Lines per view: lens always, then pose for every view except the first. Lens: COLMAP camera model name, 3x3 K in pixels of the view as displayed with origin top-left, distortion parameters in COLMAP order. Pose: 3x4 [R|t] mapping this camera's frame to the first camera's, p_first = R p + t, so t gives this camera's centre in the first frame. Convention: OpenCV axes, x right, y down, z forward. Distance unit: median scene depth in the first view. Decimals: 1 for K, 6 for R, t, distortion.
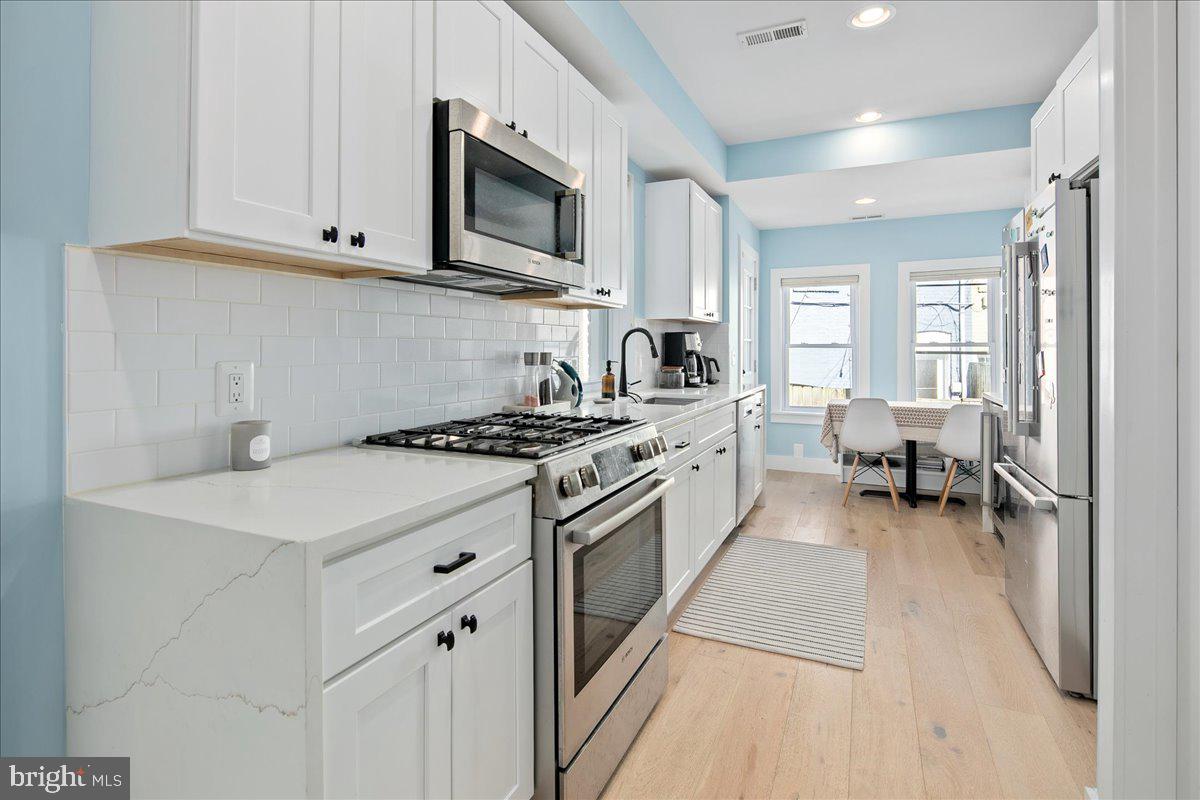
lens RADIAL K [[587.4, 0, 606.2], [0, 587.4, 346.1], [0, 0, 1]] dist [0.008764, -0.006940]
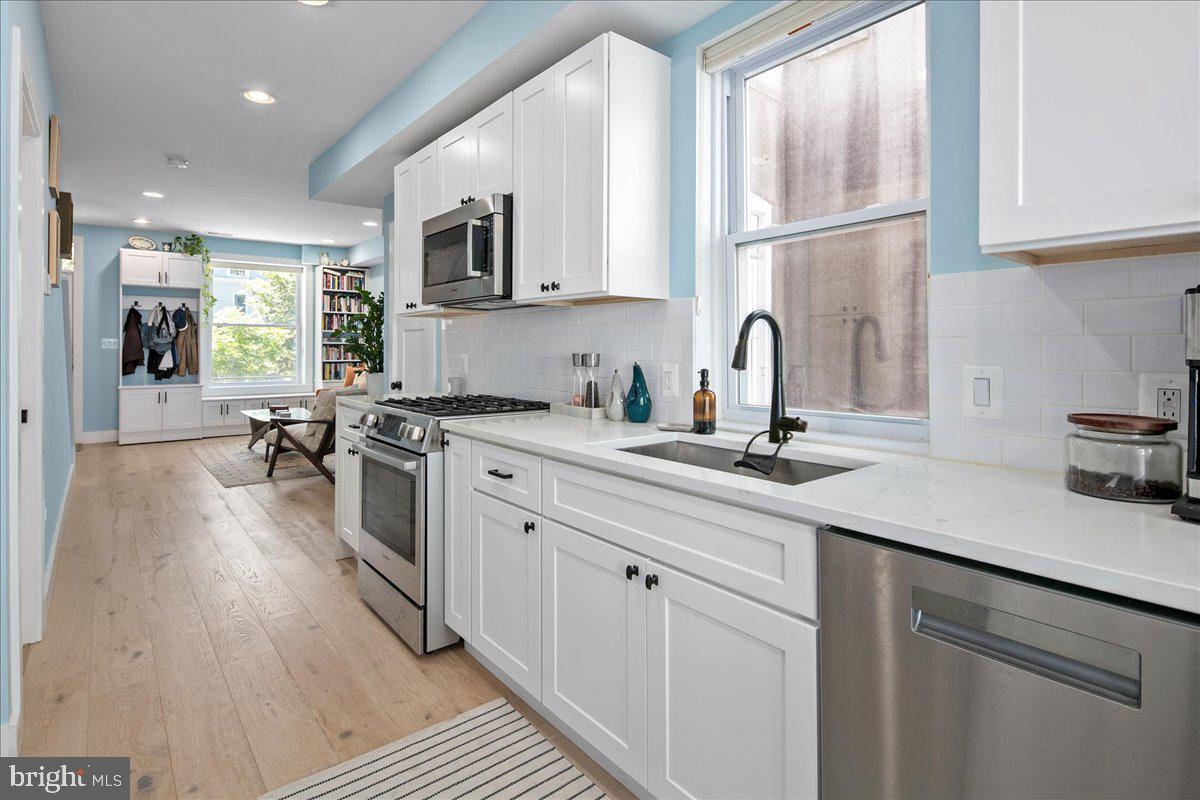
lens RADIAL K [[587.4, 0, 599.4], [0, 587.4, 351.2], [0, 0, 1]] dist [0.008764, -0.006940]
pose [[-0.444396, 0.003264, -0.895824, 0.457522], [-0.000637, 0.999992, 0.003960, 0.001930], [0.895830, 0.002331, -0.444390, 0.872517]]
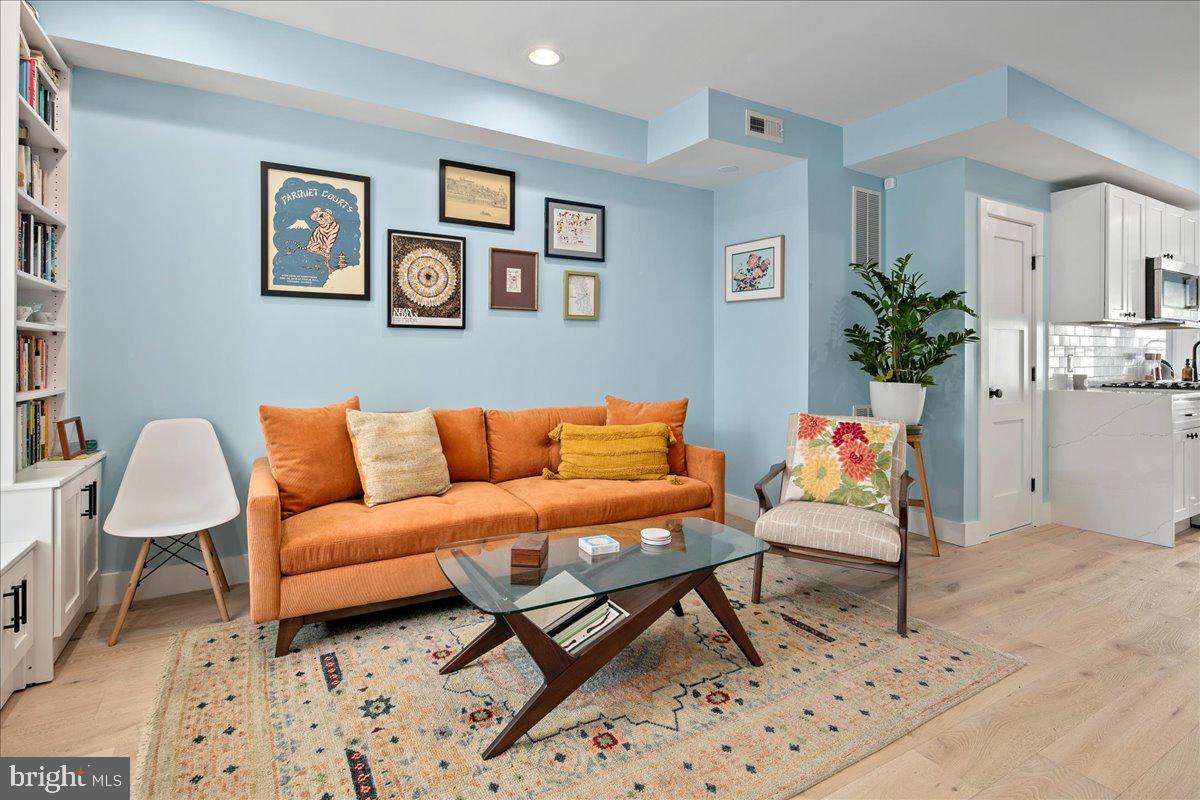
lens RADIAL K [[587.4, 0, 600.4], [0, 587.4, 354.0], [0, 0, 1]] dist [0.008764, -0.006940]
pose [[0.811430, -0.003281, -0.584441, -0.278833], [0.001921, 0.999994, -0.002946, 0.009292], [0.584447, 0.001268, 0.811431, -0.990822]]
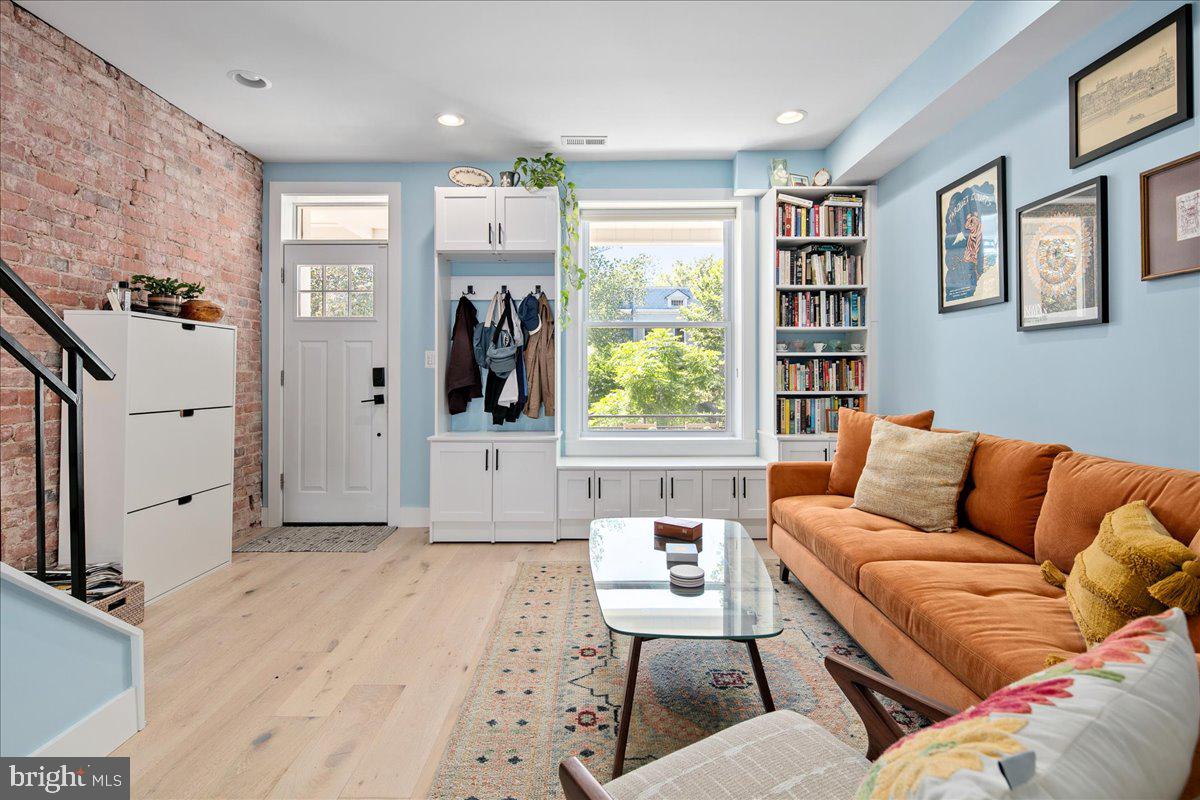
lens RADIAL K [[587.4, 0, 596.6], [0, 587.4, 371.5], [0, 0, 1]] dist [0.008764, -0.006940]
pose [[-0.916684, -0.002647, -0.399605, -0.302165], [0.001621, 0.999945, -0.010344, 0.018799], [0.399610, -0.010130, -0.916629, -0.143516]]
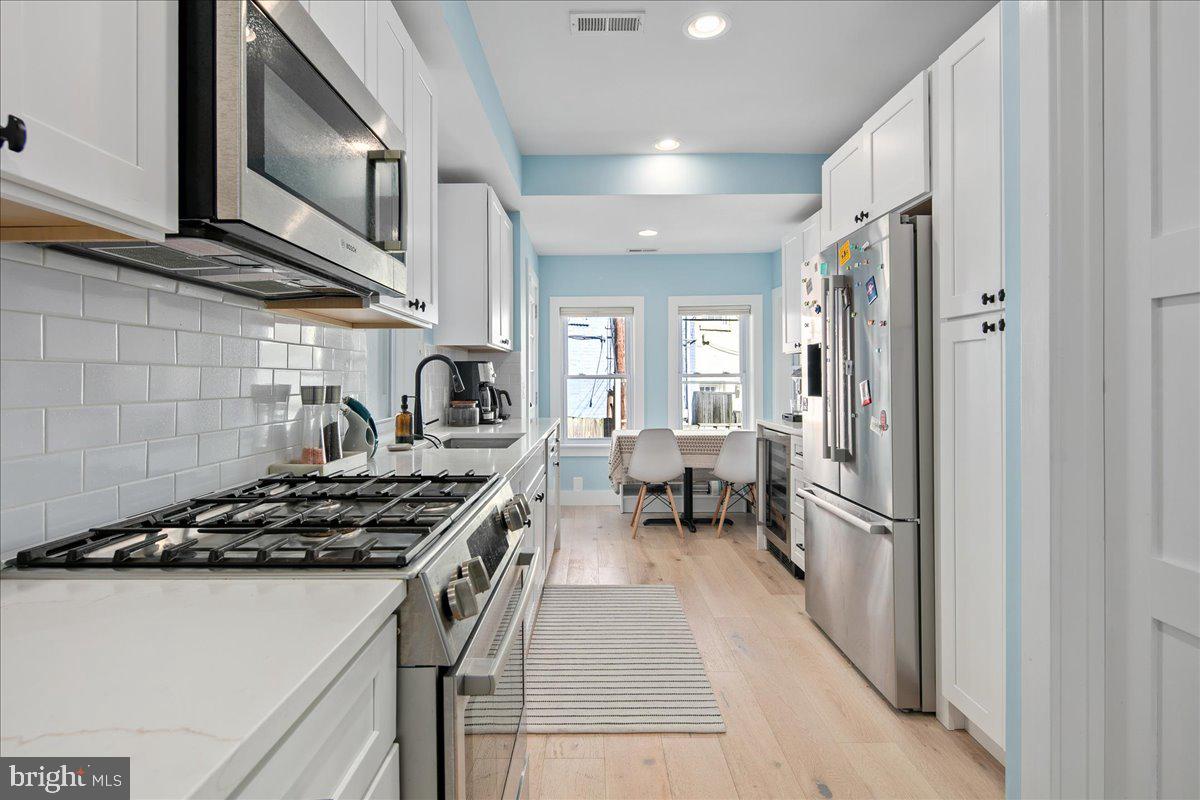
lens RADIAL K [[587.4, 0, 592.0], [0, 587.4, 378.5], [0, 0, 1]] dist [0.008764, -0.006940]
pose [[0.916279, -0.004262, 0.400518, -0.060344], [0.003951, 0.999991, 0.001602, 0.001142], [-0.400522, 0.000114, 0.916287, 0.129799]]
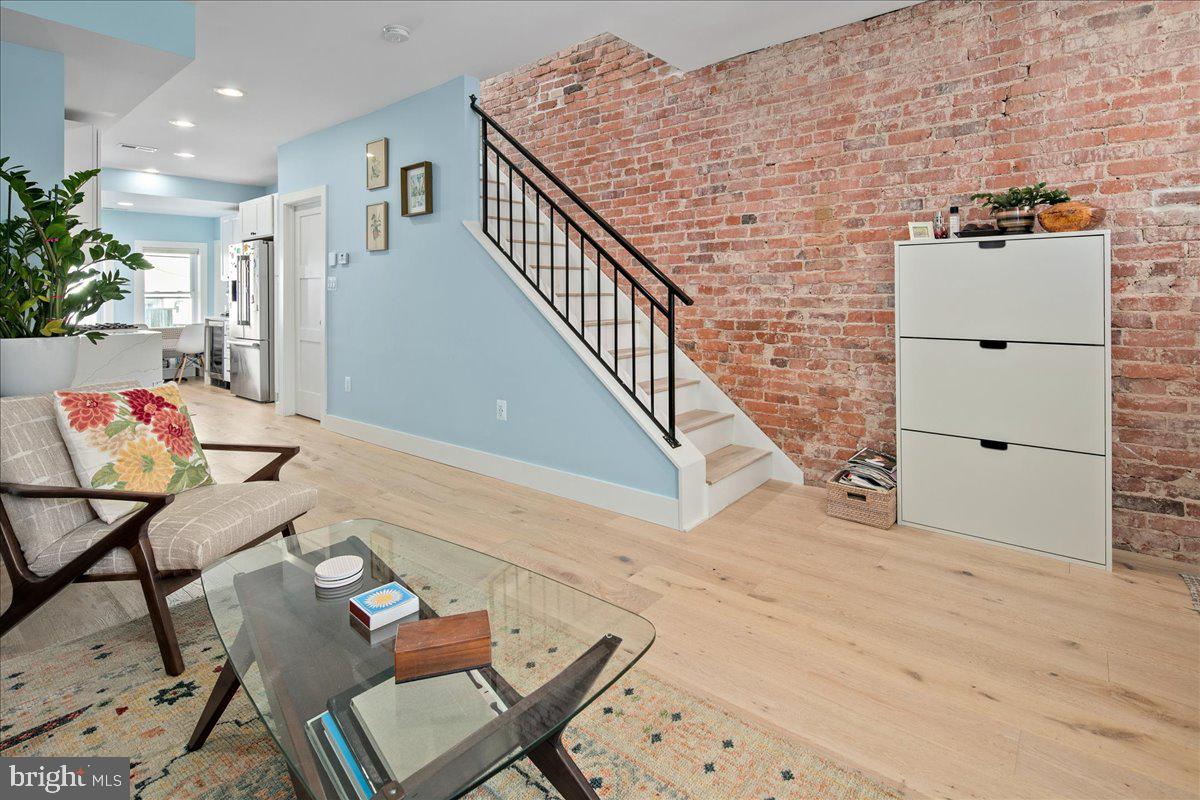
lens RADIAL K [[587.4, 0, 594.3], [0, 587.4, 291.4], [0, 0, 1]] dist [0.008764, -0.006940]
pose [[0.283043, 0.001989, 0.959105, -0.845293], [0.004010, 0.999987, -0.003257, 0.005331], [-0.959099, 0.004768, 0.283031, -0.780503]]
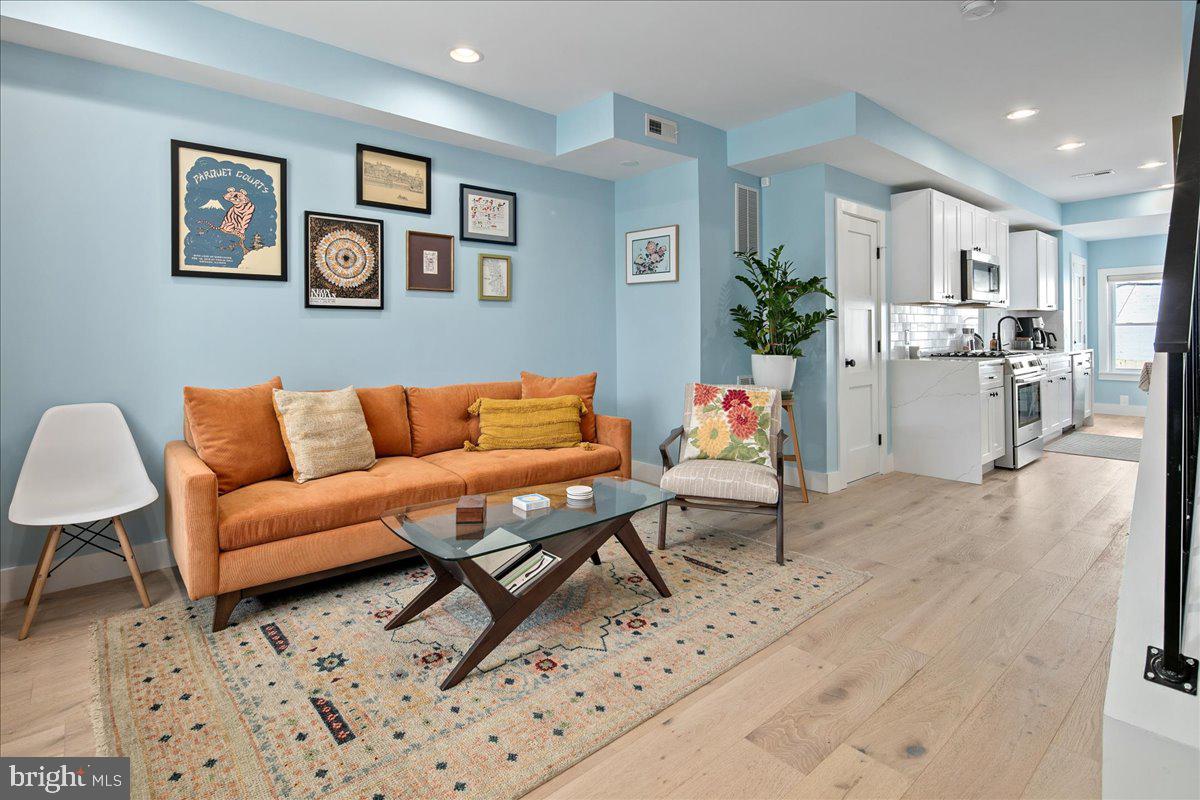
lens RADIAL K [[587.4, 0, 598.3], [0, 587.4, 333.1], [0, 0, 1]] dist [0.008764, -0.006940]
pose [[0.904237, -0.009431, -0.426927, -0.272121], [0.010646, 0.999943, 0.000458, 0.008466], [0.426899, -0.004959, 0.904286, -1.067945]]
